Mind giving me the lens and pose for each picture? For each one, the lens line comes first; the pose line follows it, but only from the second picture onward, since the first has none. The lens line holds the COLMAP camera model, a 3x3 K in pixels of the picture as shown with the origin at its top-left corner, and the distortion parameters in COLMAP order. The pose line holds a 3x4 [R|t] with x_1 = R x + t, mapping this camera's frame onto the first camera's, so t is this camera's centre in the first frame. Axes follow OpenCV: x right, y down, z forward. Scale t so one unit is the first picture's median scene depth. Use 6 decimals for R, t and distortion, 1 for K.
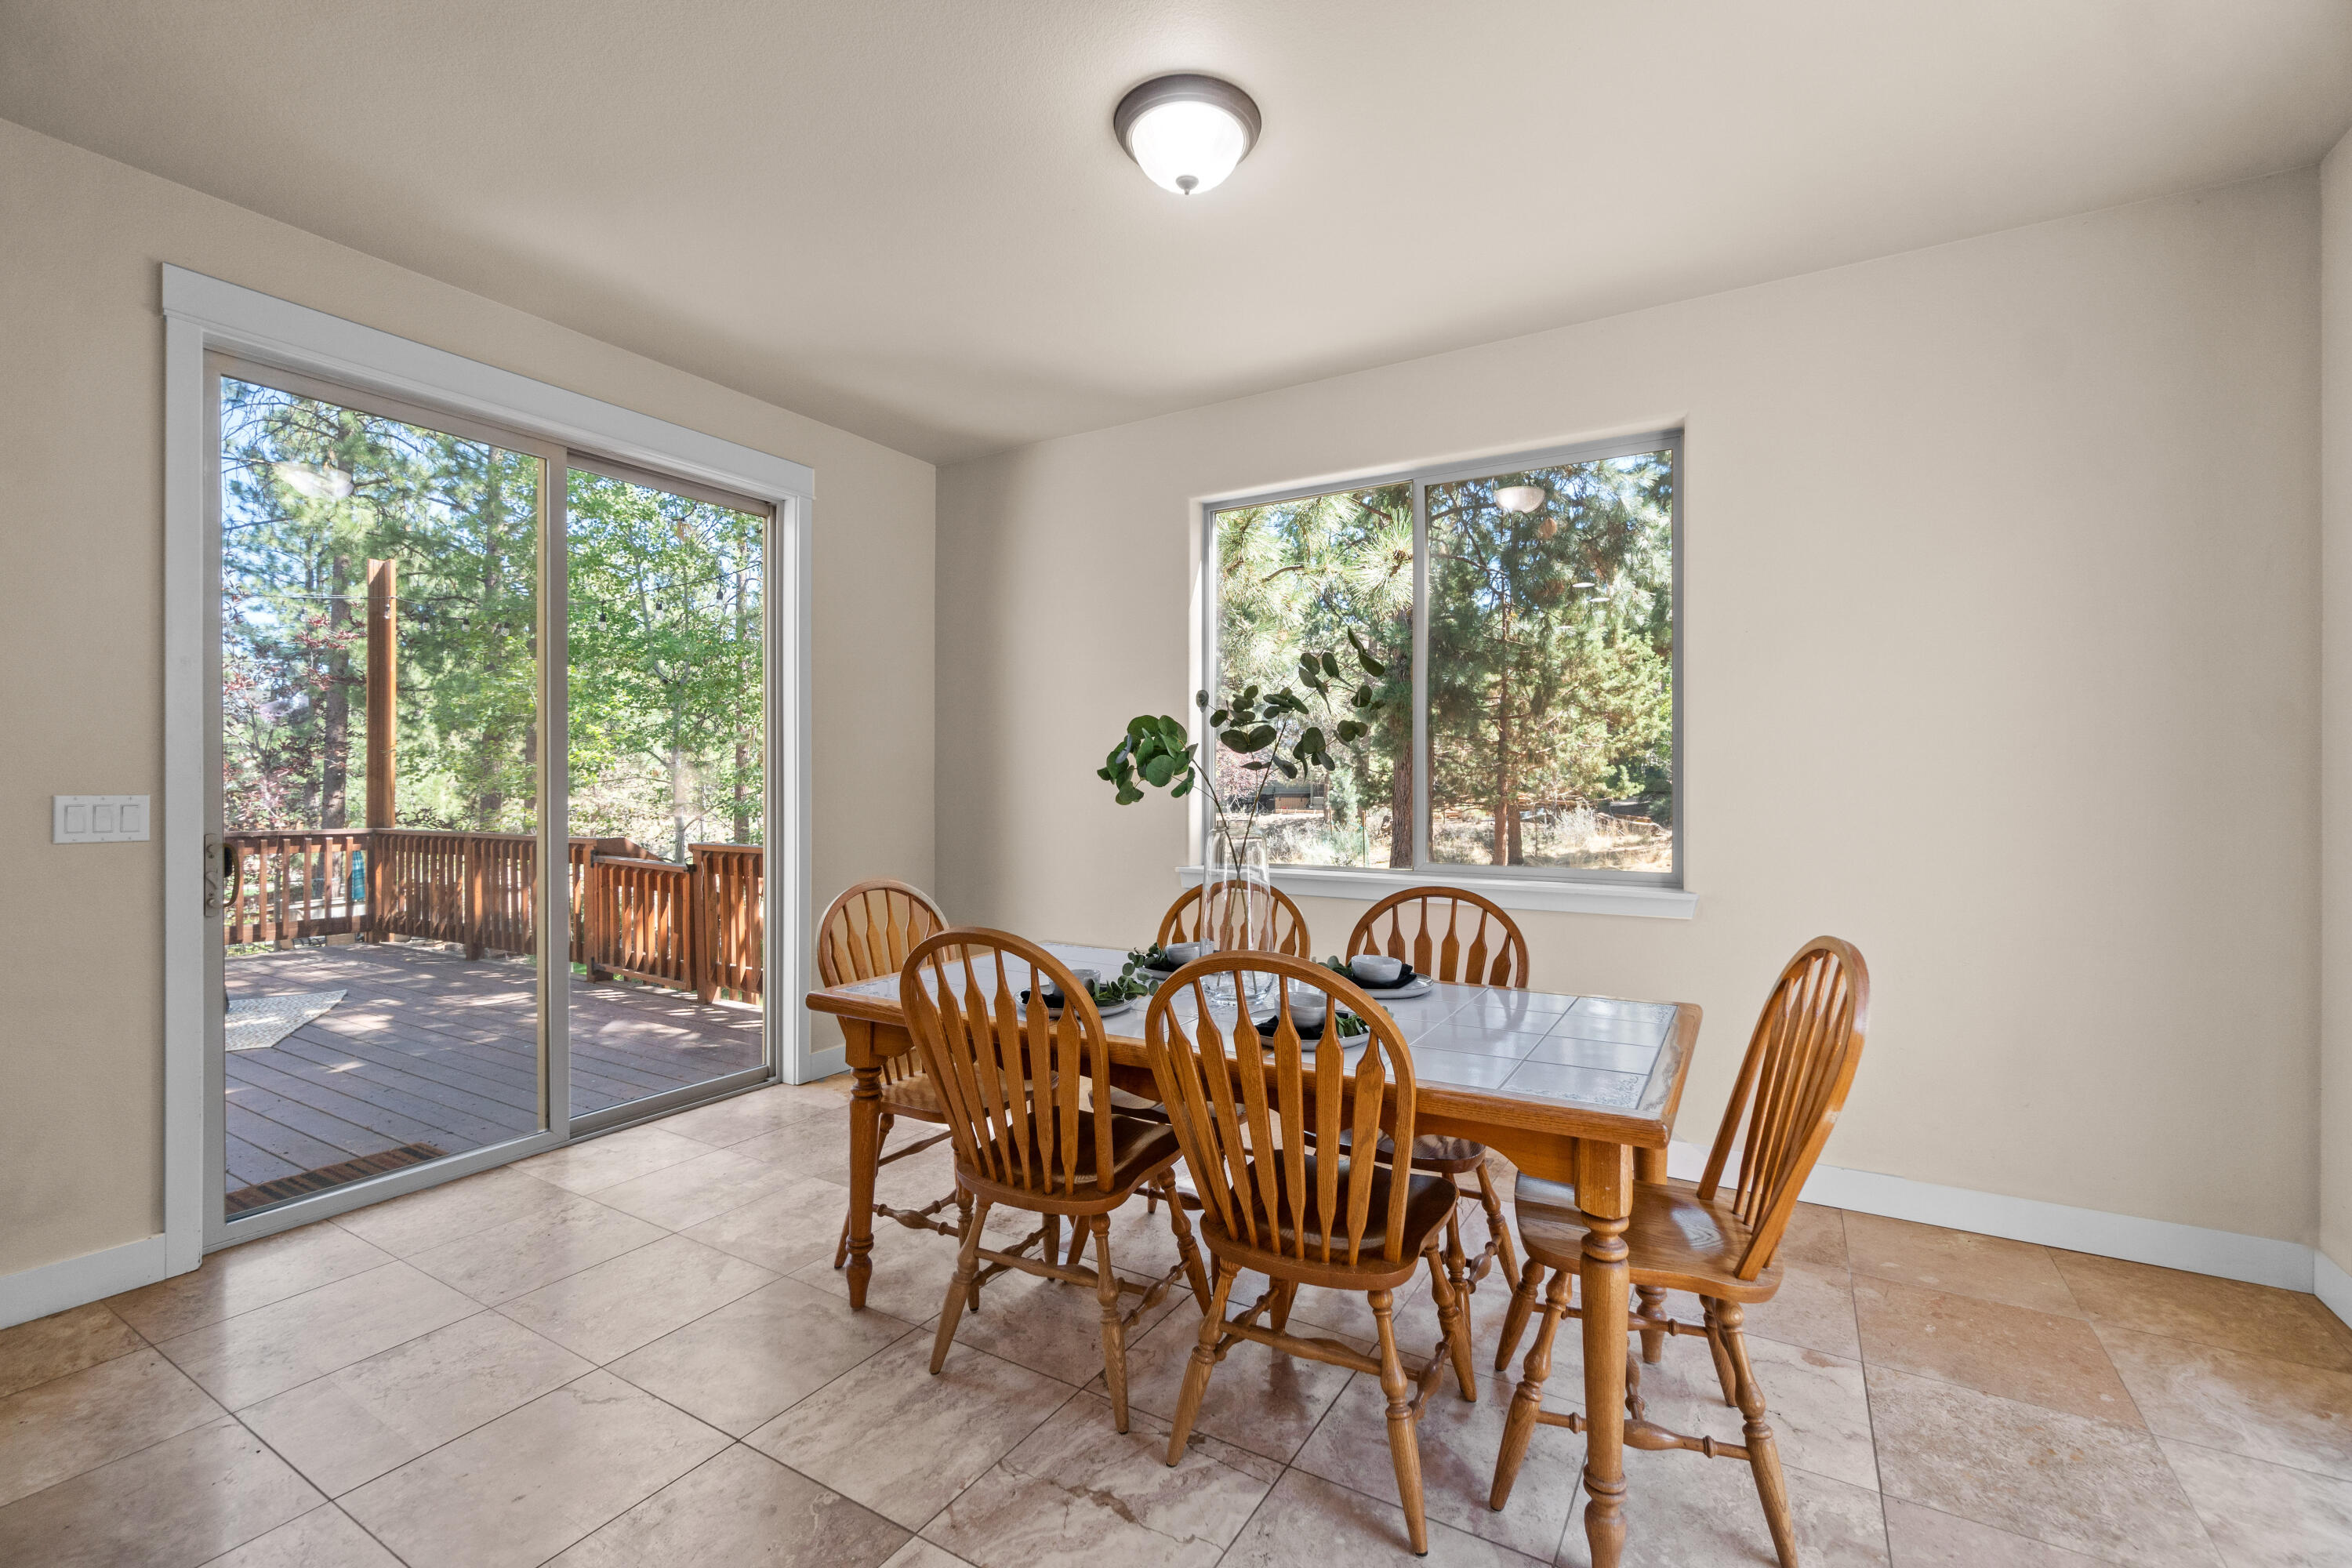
lens RADIAL K [[1022.8, 0, 1179.4], [0, 1022.8, 785.4], [0, 0, 1]] dist [-0.000301, -0.000459]
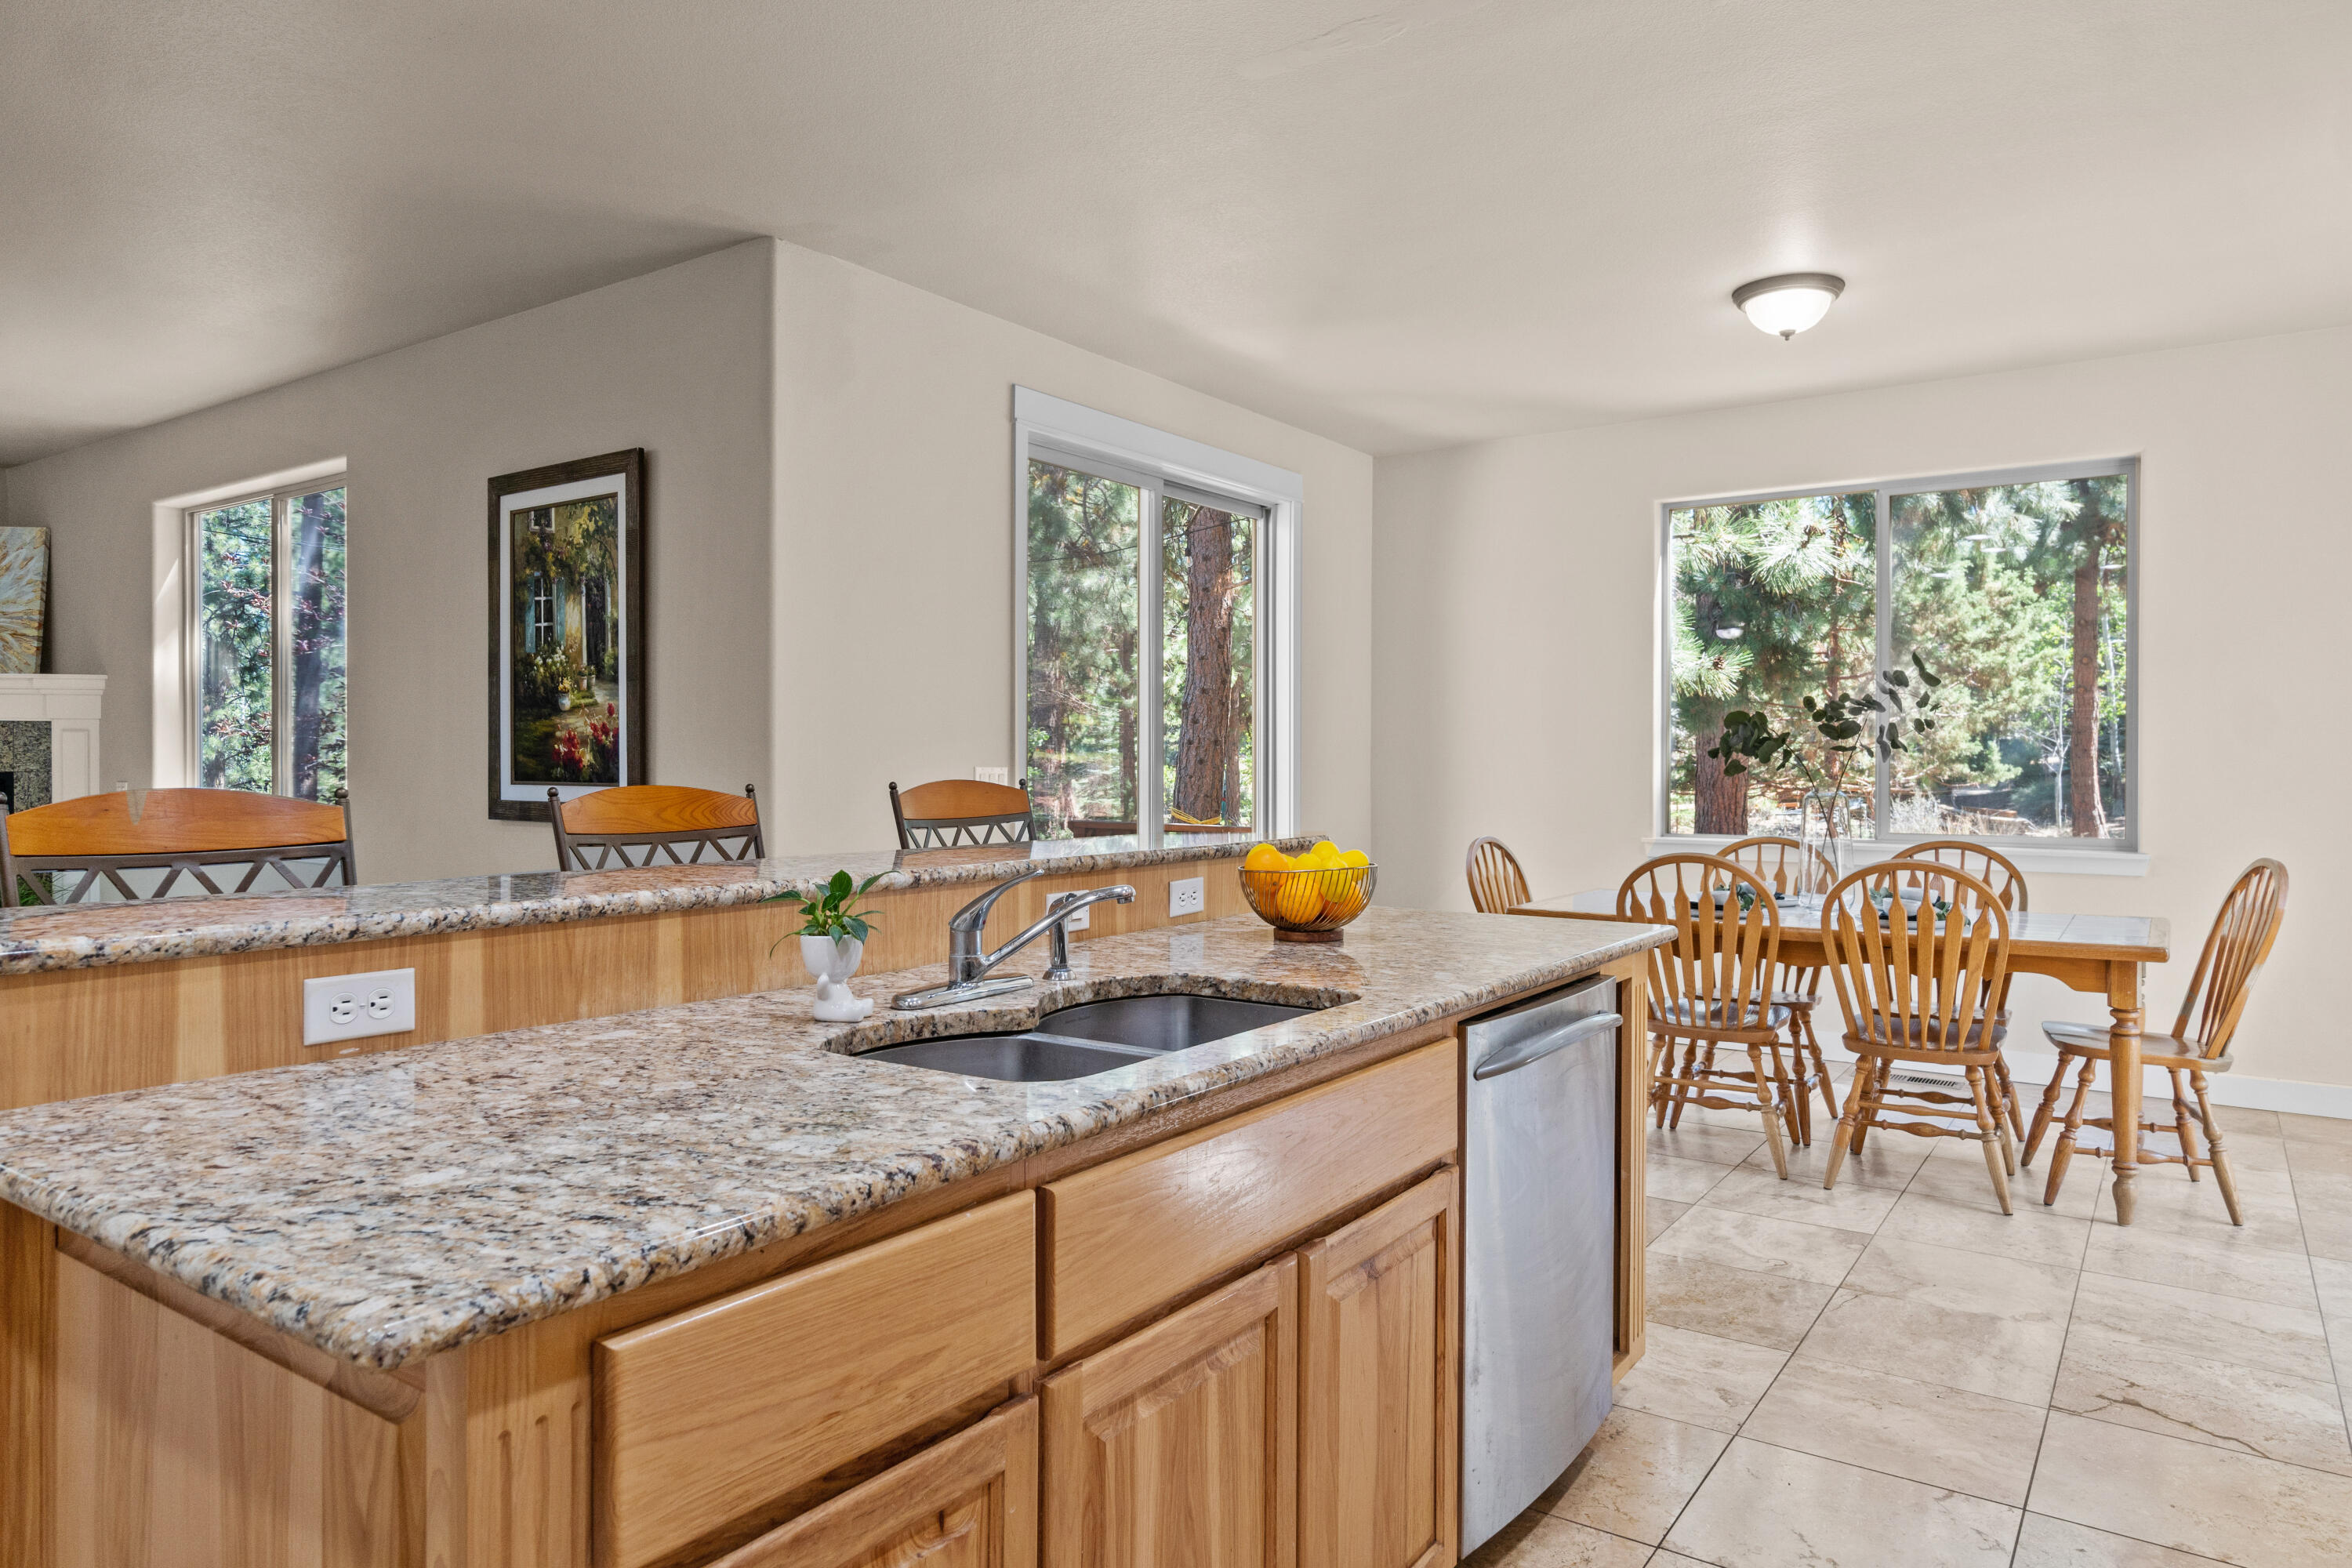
lens RADIAL K [[1499.3, 0, 1179.4], [0, 1499.3, 766.2], [0, 0, 1]] dist [0.002617, 0.008310]
pose [[0.997831, 0.002823, -0.065772, -0.113834], [-0.002830, 0.999996, -0.000018, 0.001253], [0.065772, 0.000204, 0.997835, -0.184237]]
